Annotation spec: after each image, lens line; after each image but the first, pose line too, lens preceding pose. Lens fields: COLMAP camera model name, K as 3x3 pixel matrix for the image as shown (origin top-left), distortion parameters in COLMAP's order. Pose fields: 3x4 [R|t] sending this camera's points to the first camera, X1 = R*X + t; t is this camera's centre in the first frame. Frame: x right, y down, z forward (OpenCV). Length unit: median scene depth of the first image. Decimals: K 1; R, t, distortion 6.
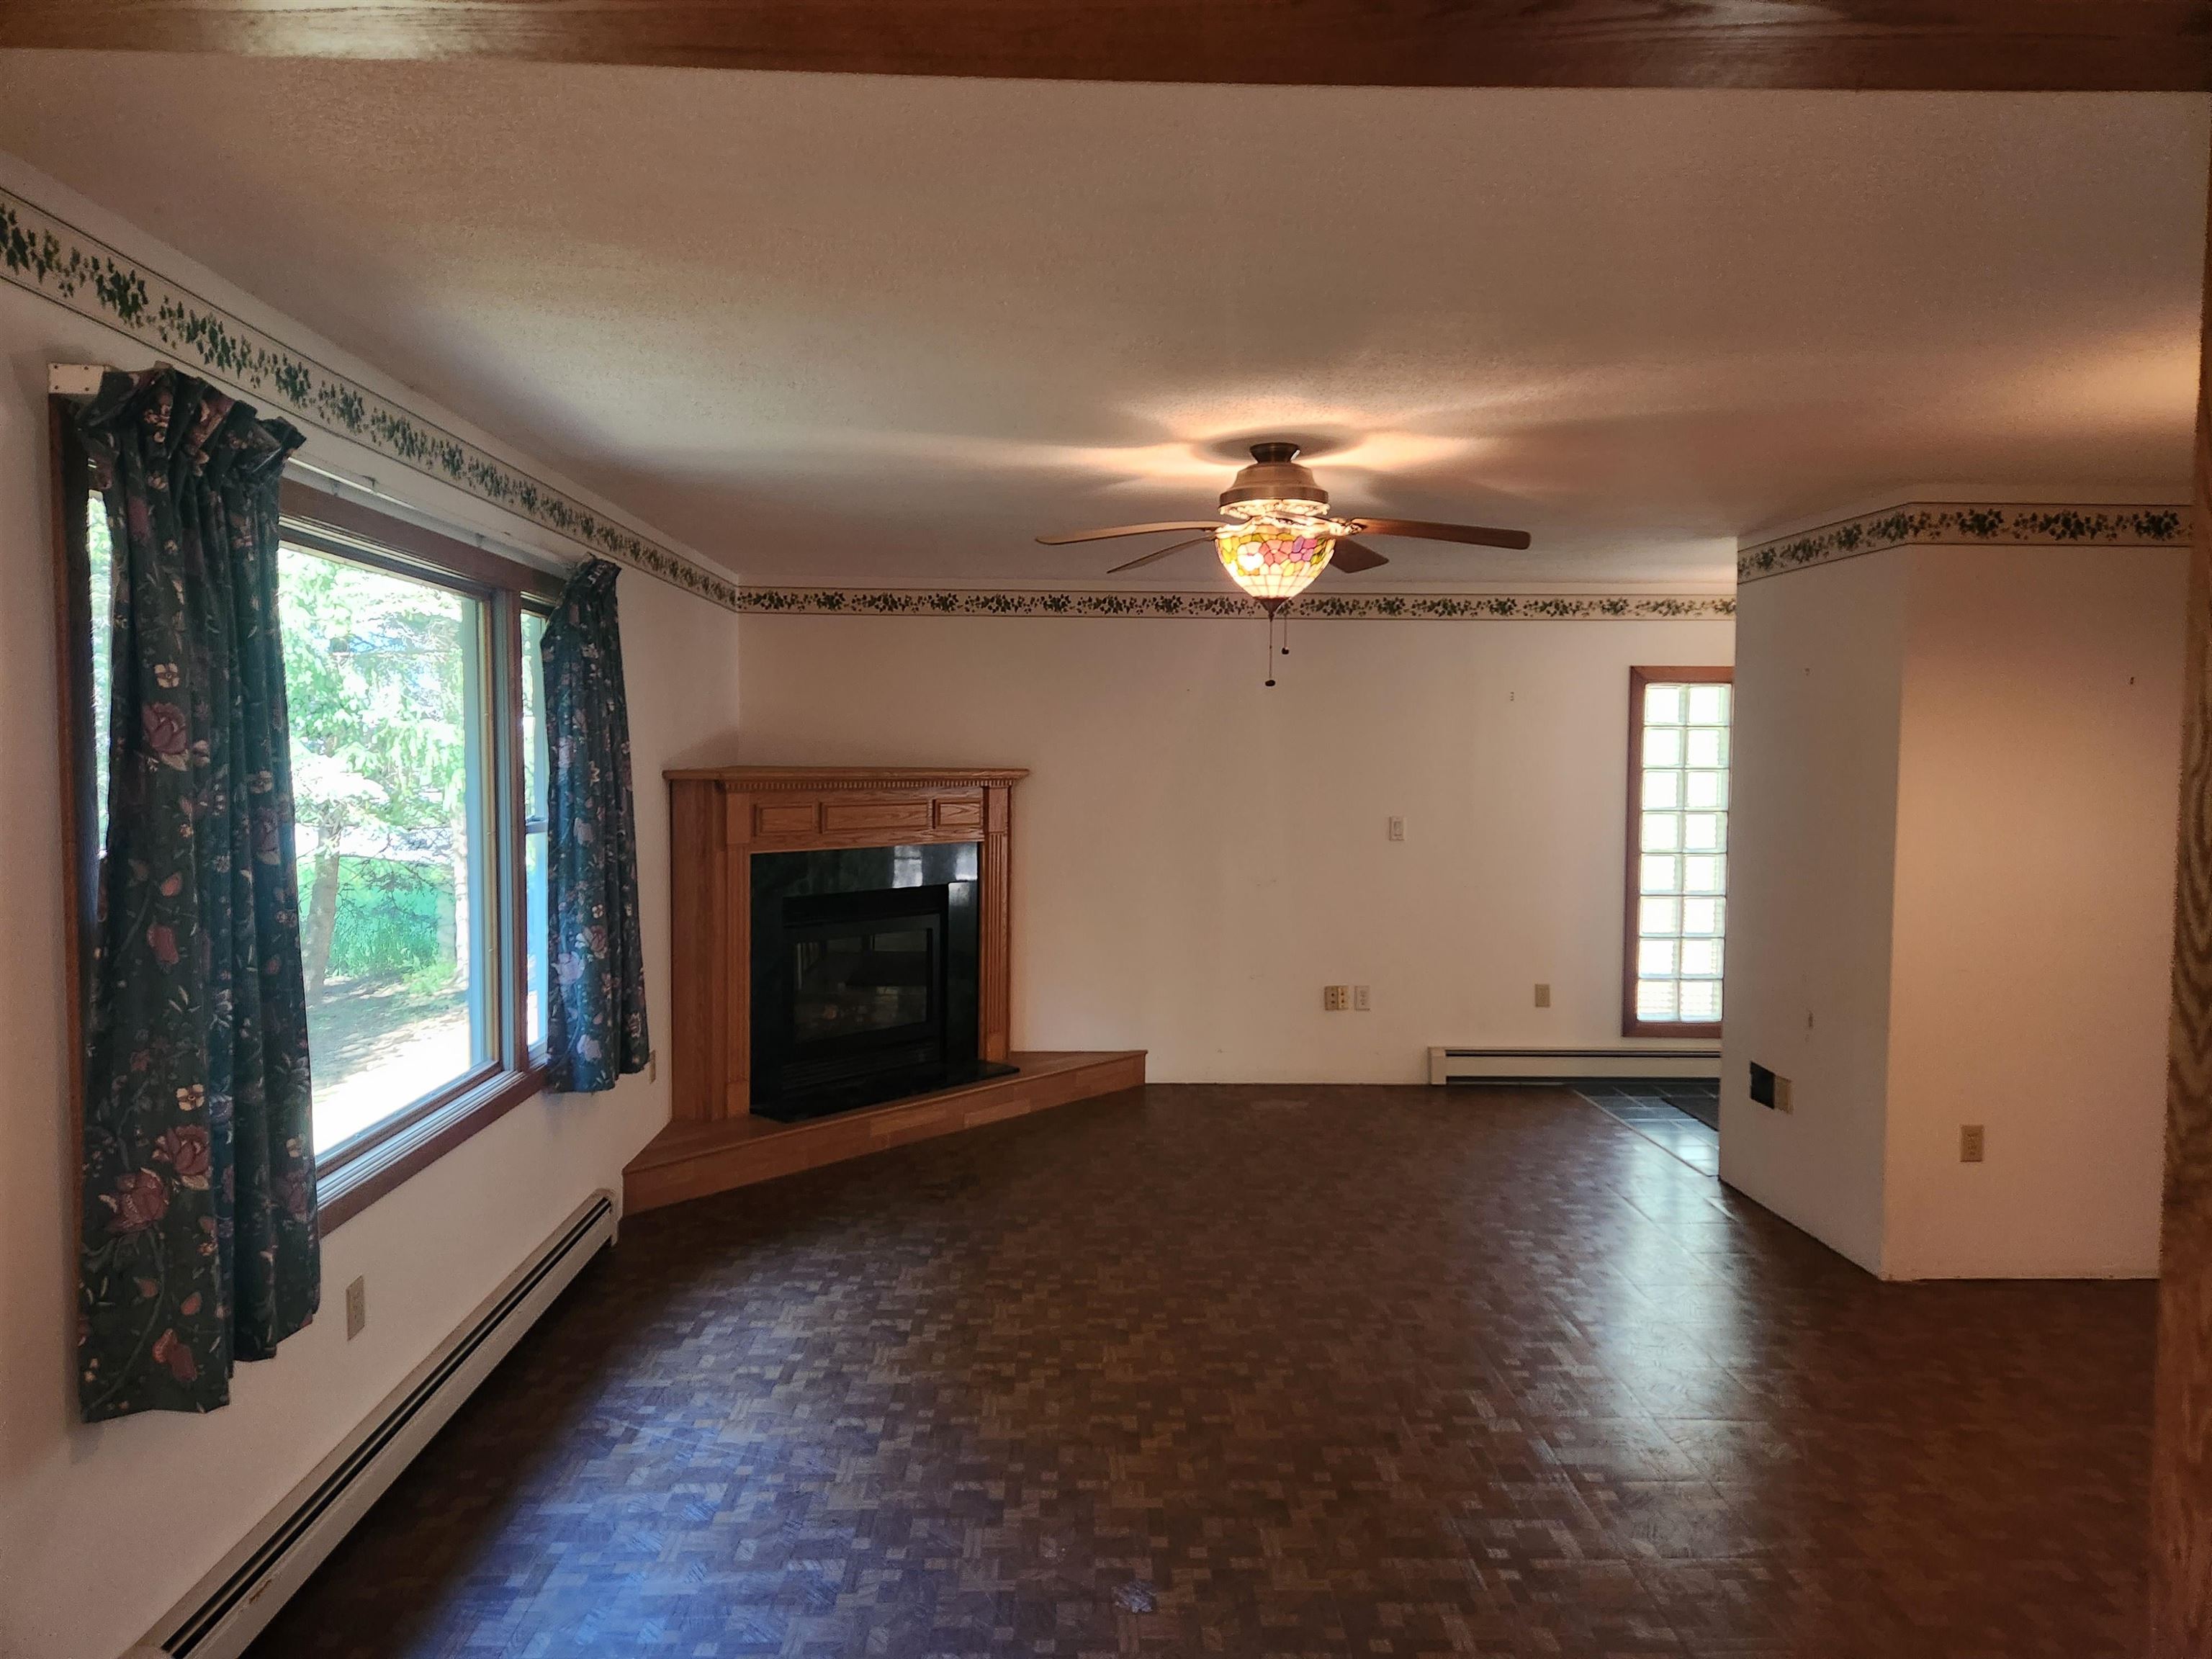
lens RADIAL K [[1441.3, 0, 1106.0], [0, 1441.3, 829.5], [0, 0, 1]] dist [0.025343, -0.001071]
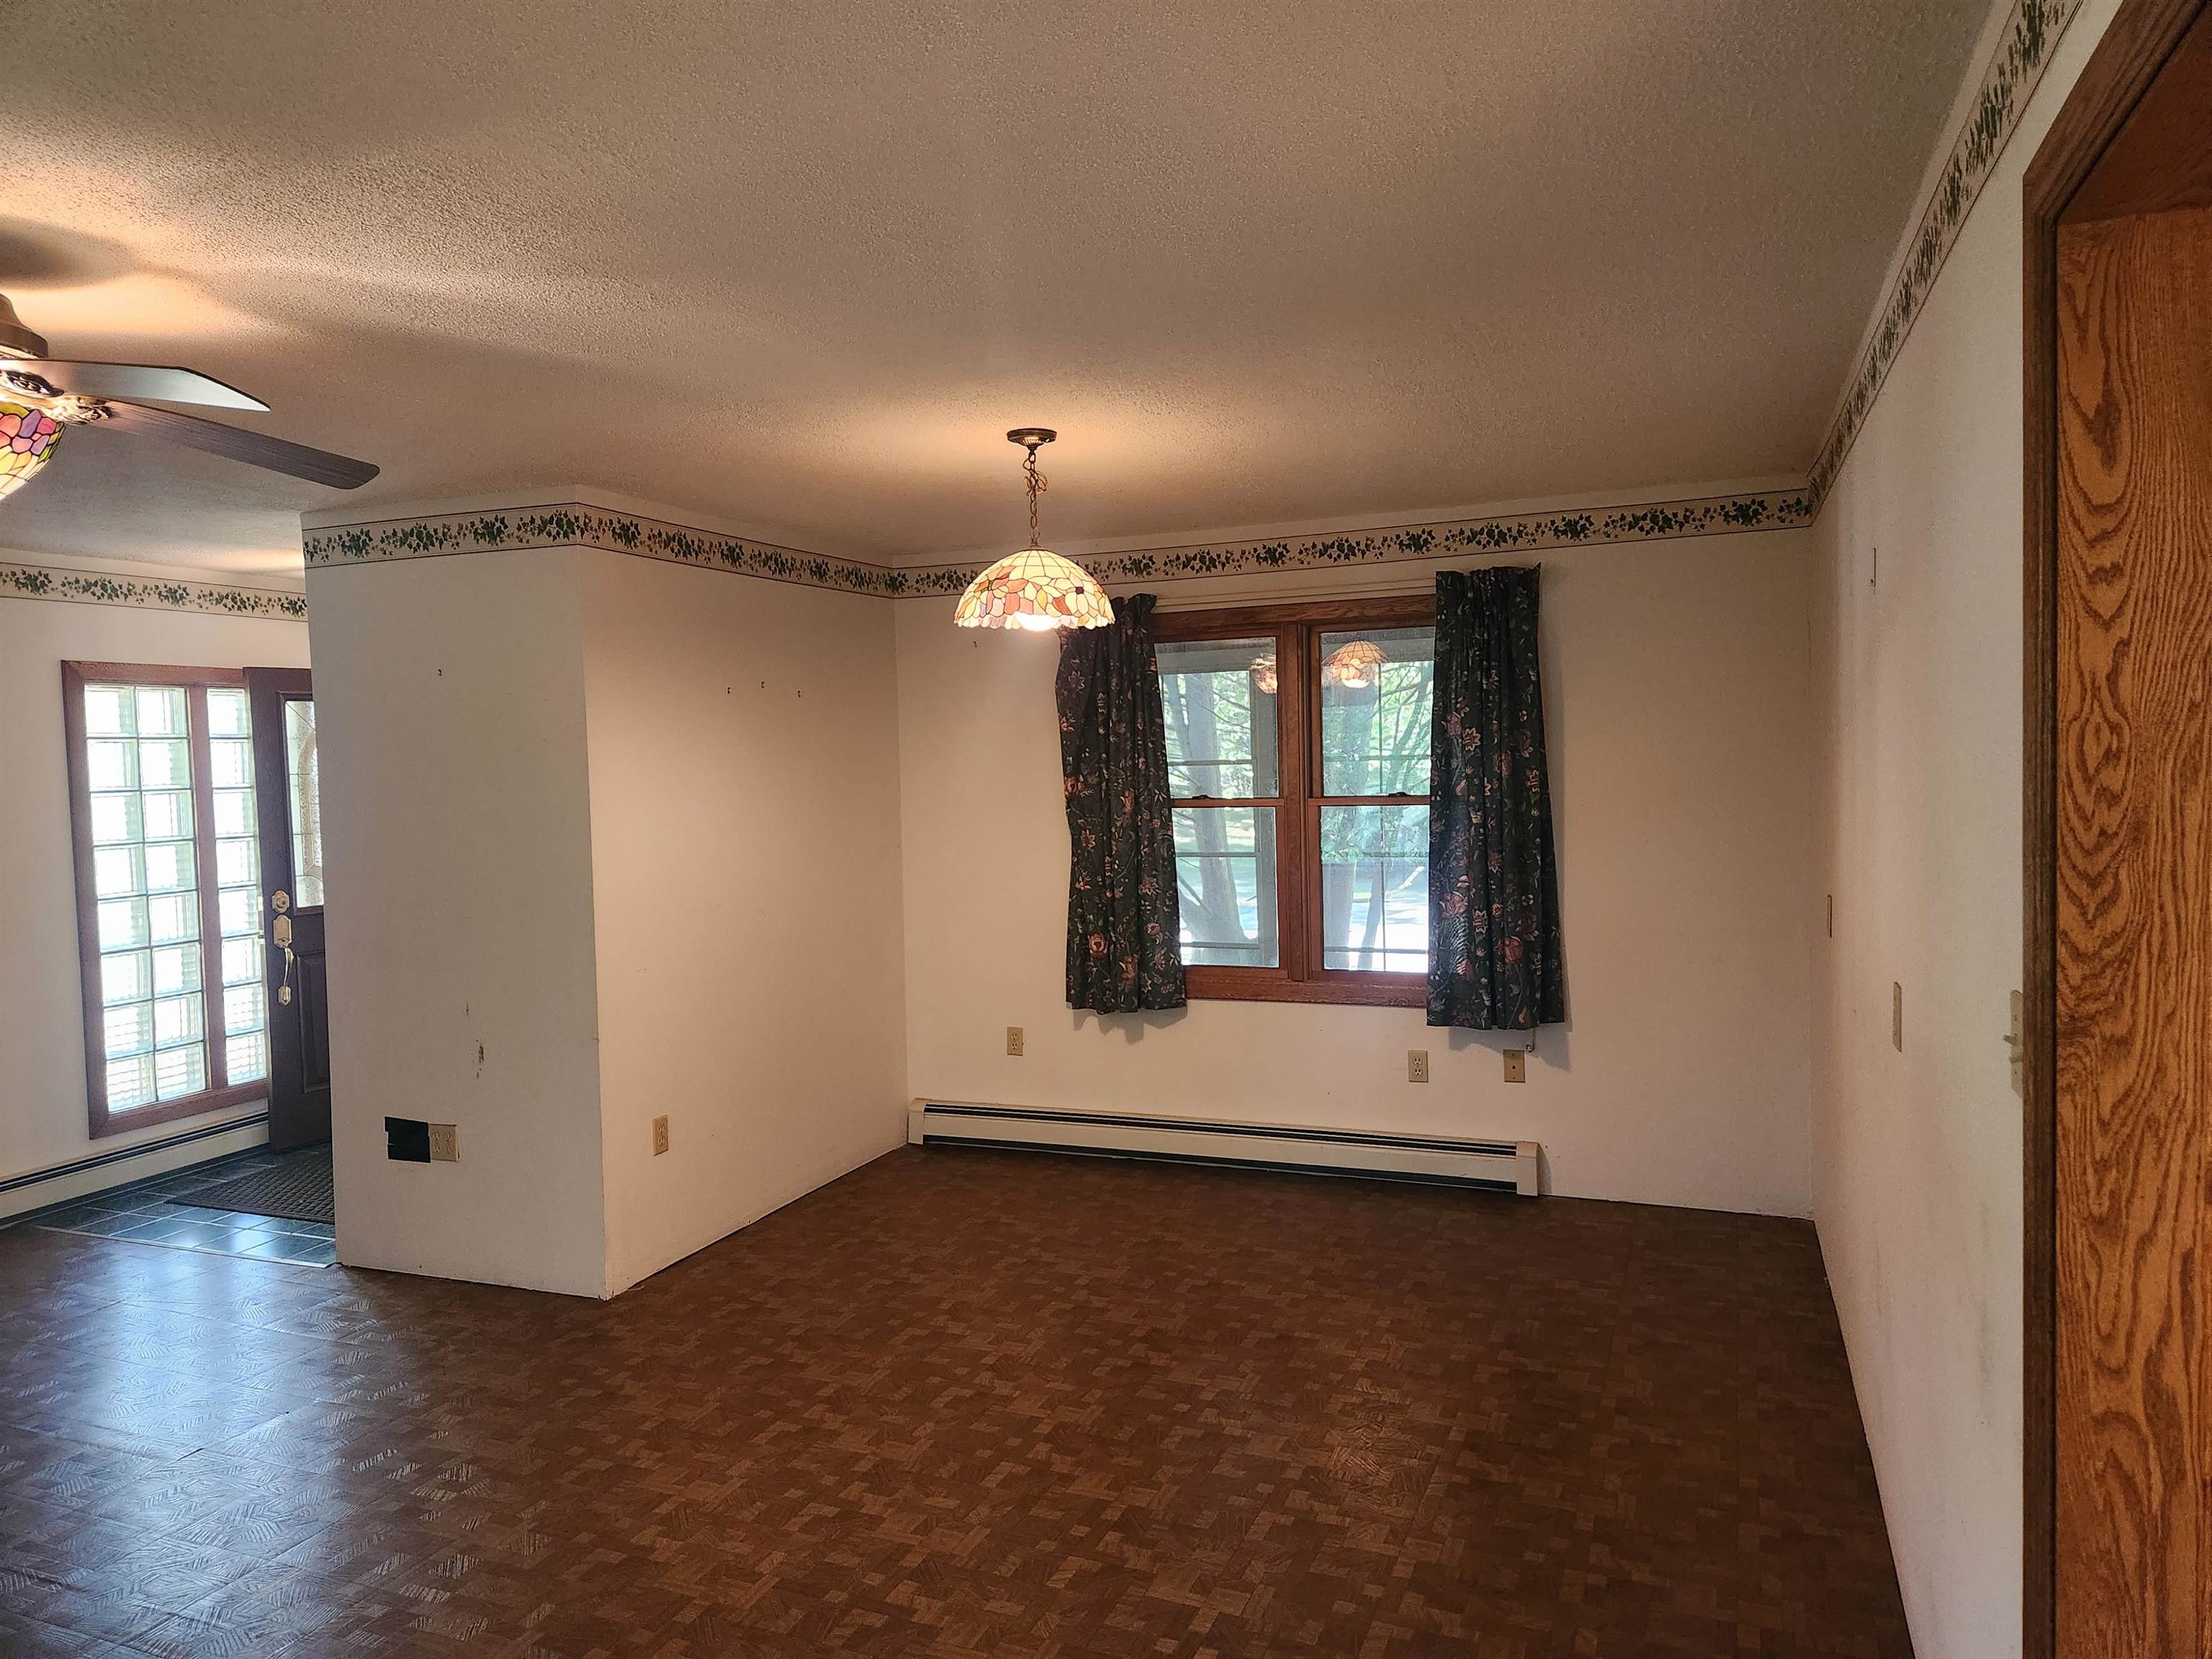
lens RADIAL K [[1441.3, 0, 1106.0], [0, 1441.3, 829.5], [0, 0, 1]] dist [0.025343, -0.001071]
pose [[0.408648, -0.063721, 0.910465, -0.194558], [0.077034, 0.996408, 0.035160, -0.012061], [-0.909435, 0.055768, 0.412089, 0.278723]]
